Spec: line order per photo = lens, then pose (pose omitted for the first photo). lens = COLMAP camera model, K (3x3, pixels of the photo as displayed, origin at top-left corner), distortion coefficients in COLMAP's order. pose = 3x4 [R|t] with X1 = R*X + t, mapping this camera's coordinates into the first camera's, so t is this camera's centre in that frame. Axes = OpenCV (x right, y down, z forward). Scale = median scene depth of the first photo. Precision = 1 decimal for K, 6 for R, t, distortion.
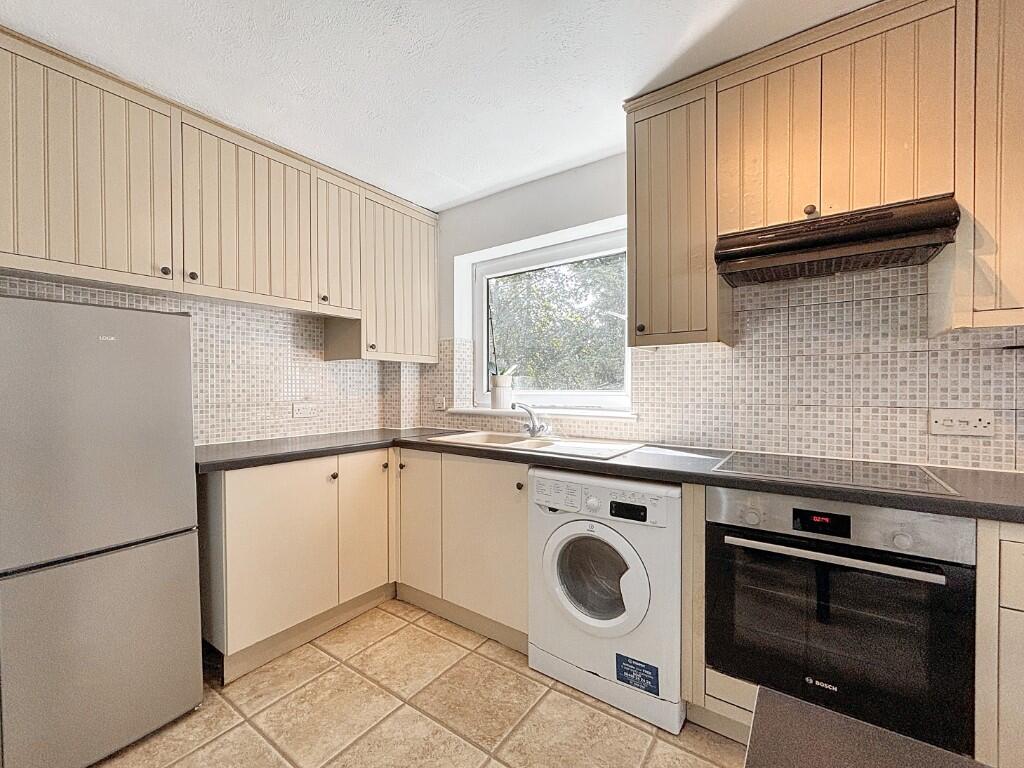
lens RADIAL K [[439.0, 0, 511.0], [0, 439.0, 388.1], [0, 0, 1]] dist [-0.000998, -0.000138]
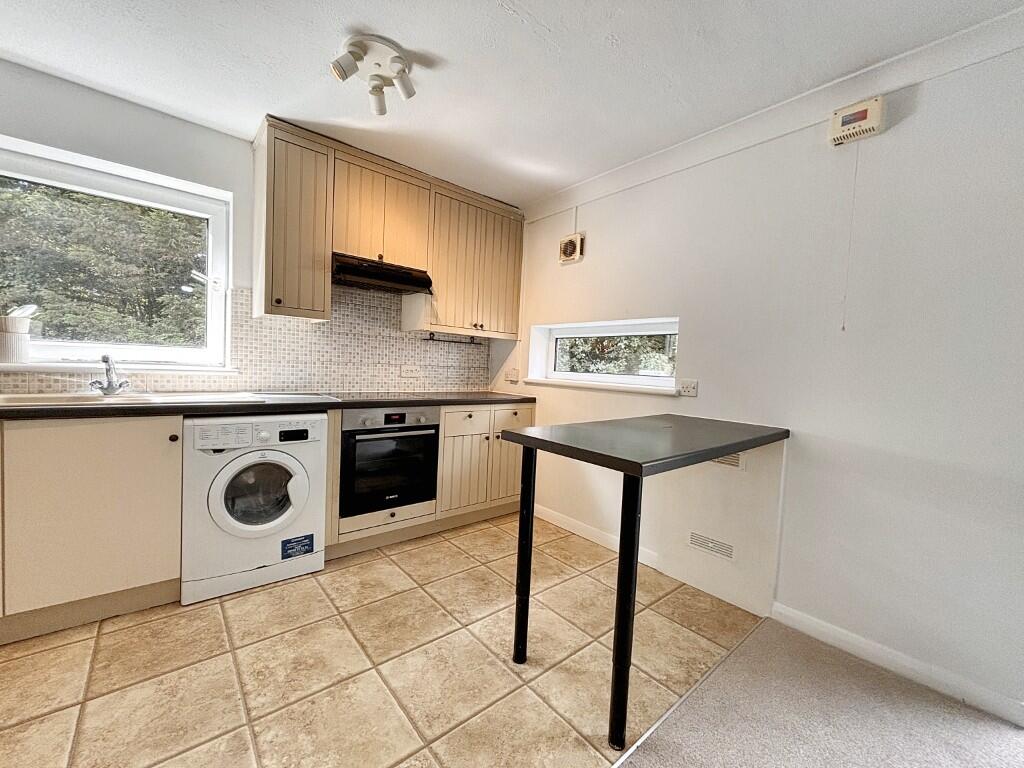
lens RADIAL K [[439.0, 0, 511.0], [0, 439.0, 388.1], [0, 0, 1]] dist [-0.000998, -0.000138]
pose [[0.205748, -0.036765, 0.977914, -0.934167], [-0.037873, 0.998246, 0.045498, 0.039847], [-0.977872, -0.046398, 0.203995, 0.045405]]
